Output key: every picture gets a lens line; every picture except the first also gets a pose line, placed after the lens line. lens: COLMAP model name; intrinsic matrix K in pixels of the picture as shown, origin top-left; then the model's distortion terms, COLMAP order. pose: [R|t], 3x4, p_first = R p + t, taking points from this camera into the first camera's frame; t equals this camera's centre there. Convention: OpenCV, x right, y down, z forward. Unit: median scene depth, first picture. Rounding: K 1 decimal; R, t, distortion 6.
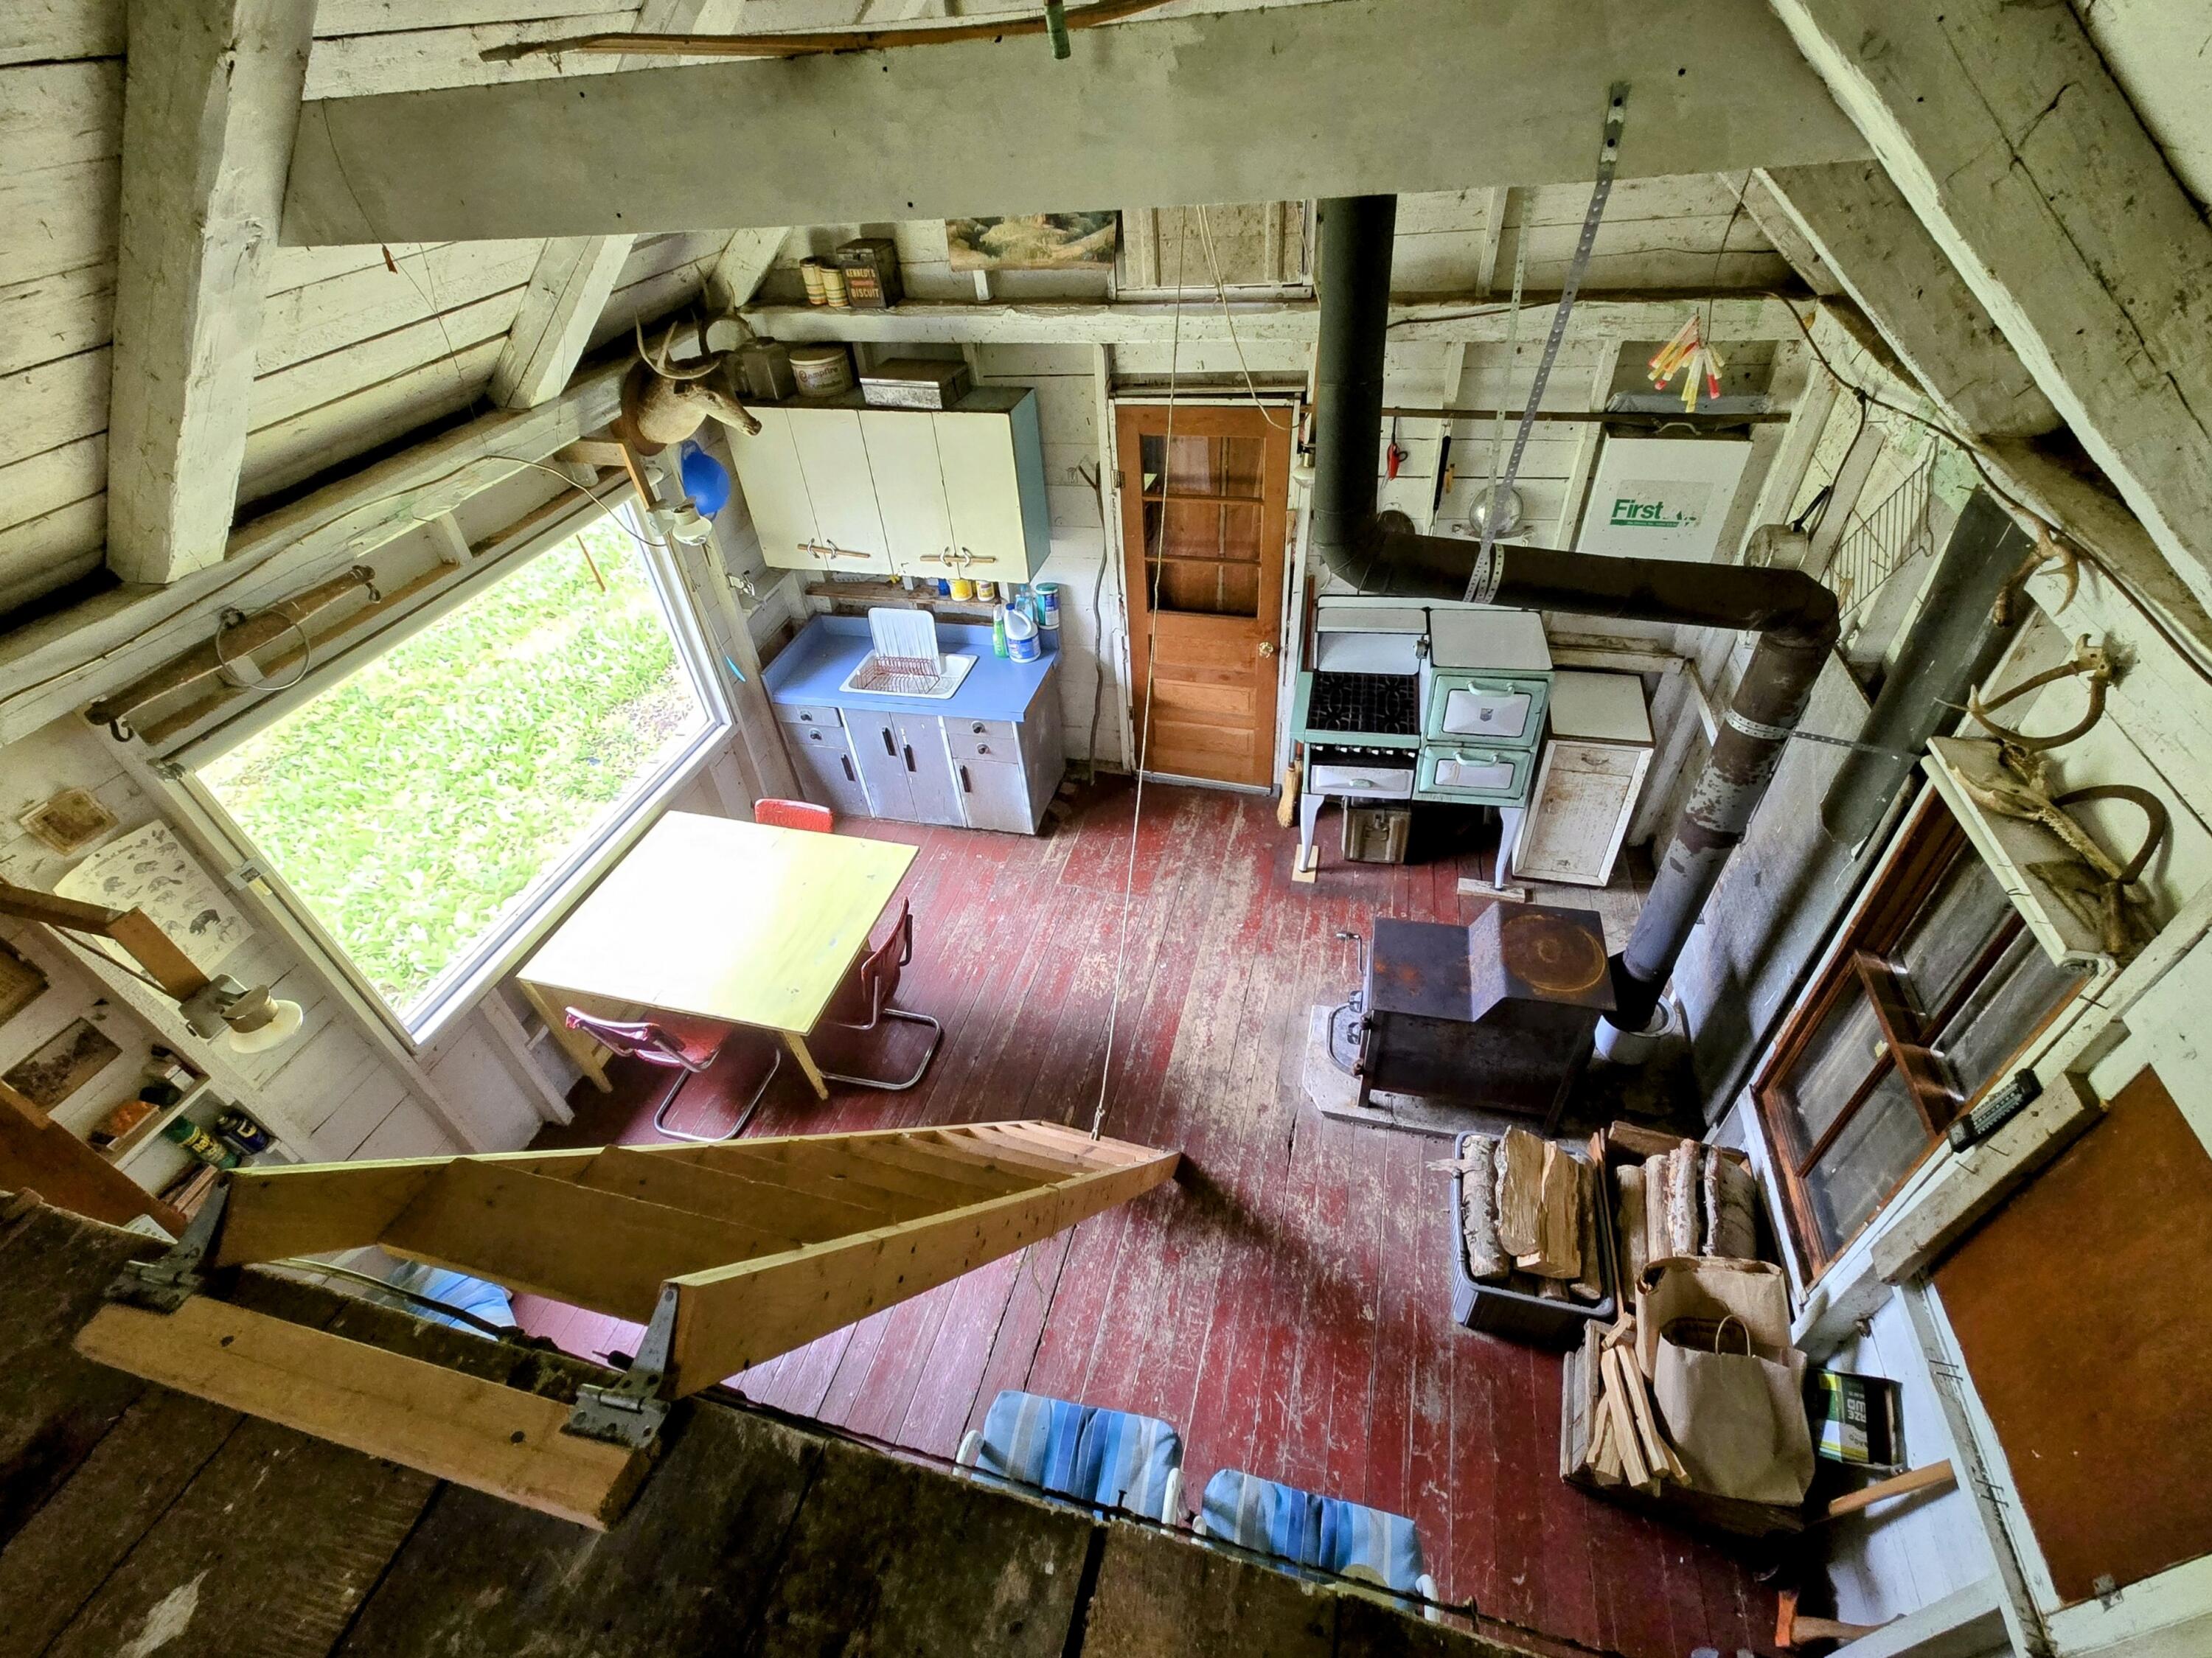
lens RADIAL K [[985.9, 0, 1135.1], [0, 985.9, 842.2], [0, 0, 1]] dist [0.000864, 0.000024]
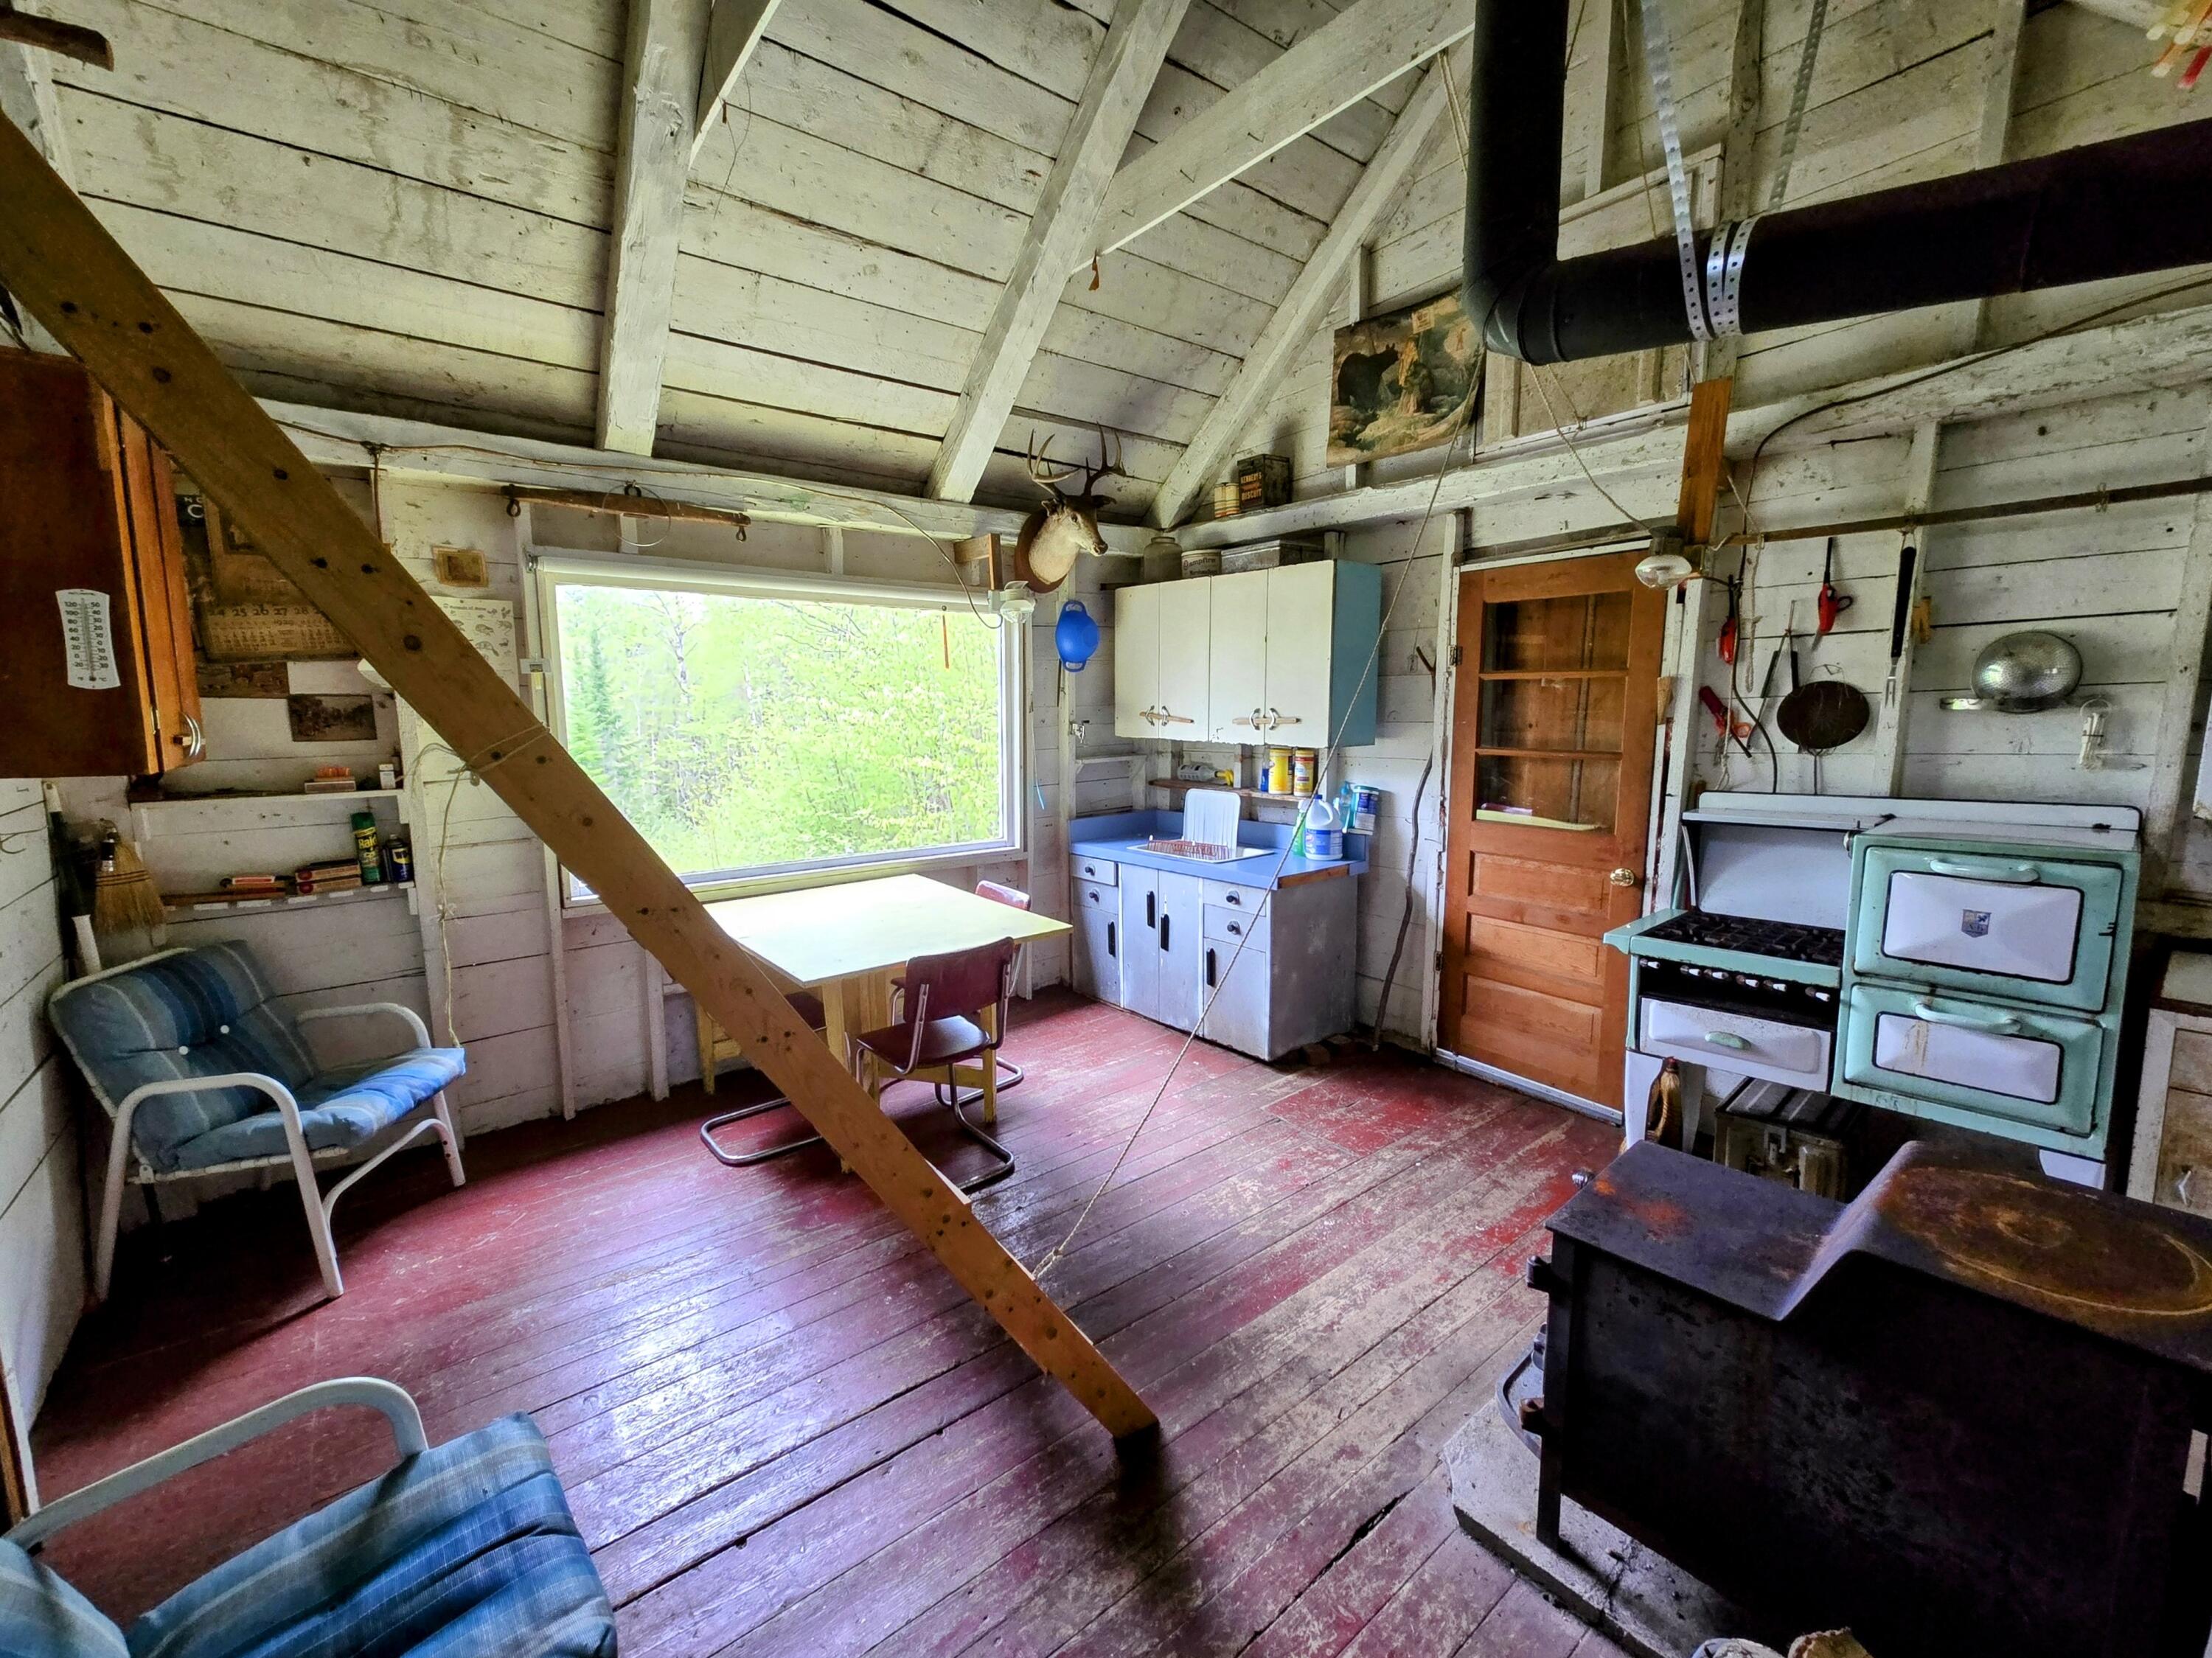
lens RADIAL K [[936.6, 0, 1110.4], [0, 936.6, 829.1], [0, 0, 1]] dist [-0.000368, 0.001325]
pose [[0.801762, 0.129780, -0.583383, 0.255578], [-0.420105, 0.816666, -0.395688, 0.231301], [0.425076, 0.562330, 0.709292, 0.372376]]
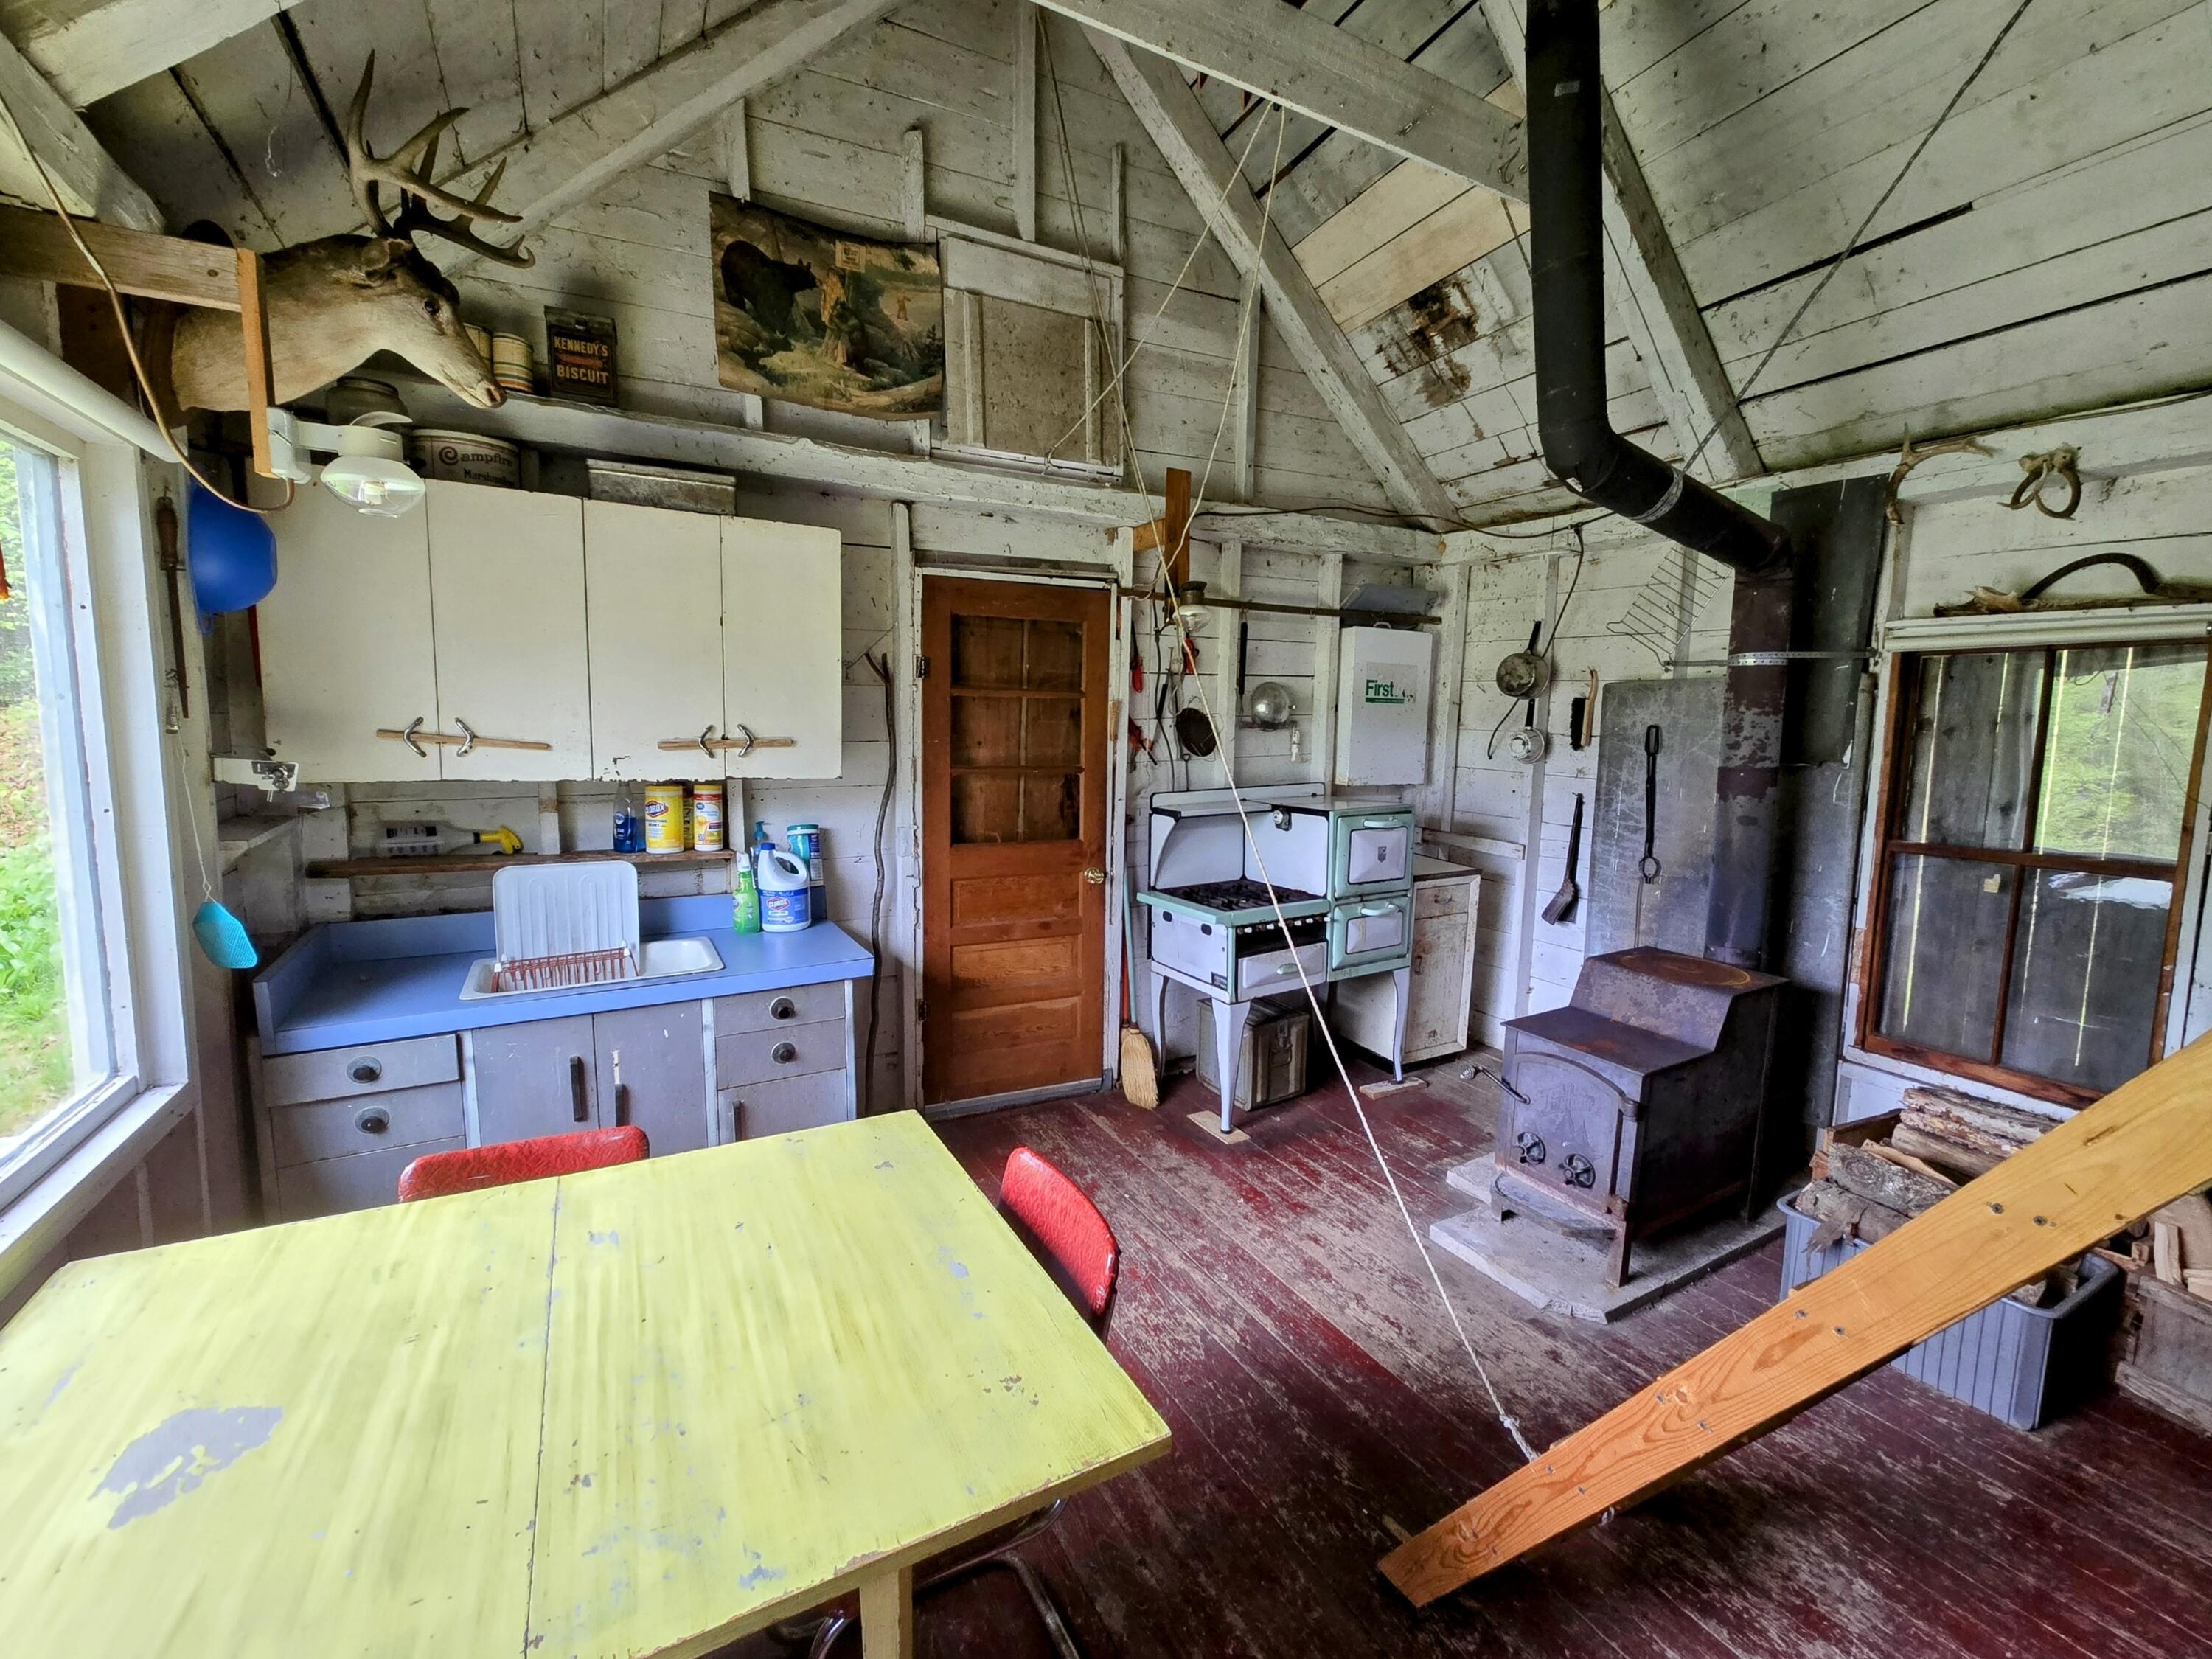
lens RADIAL K [[936.7, 0, 1134.1], [0, 936.7, 830.1], [0, 0, 1]] dist [-0.000368, 0.001325]
pose [[0.717334, -0.016629, 0.696531, -0.436554], [0.414513, 0.813726, -0.407466, 0.119954], [-0.560010, 0.581011, 0.590606, 0.557083]]
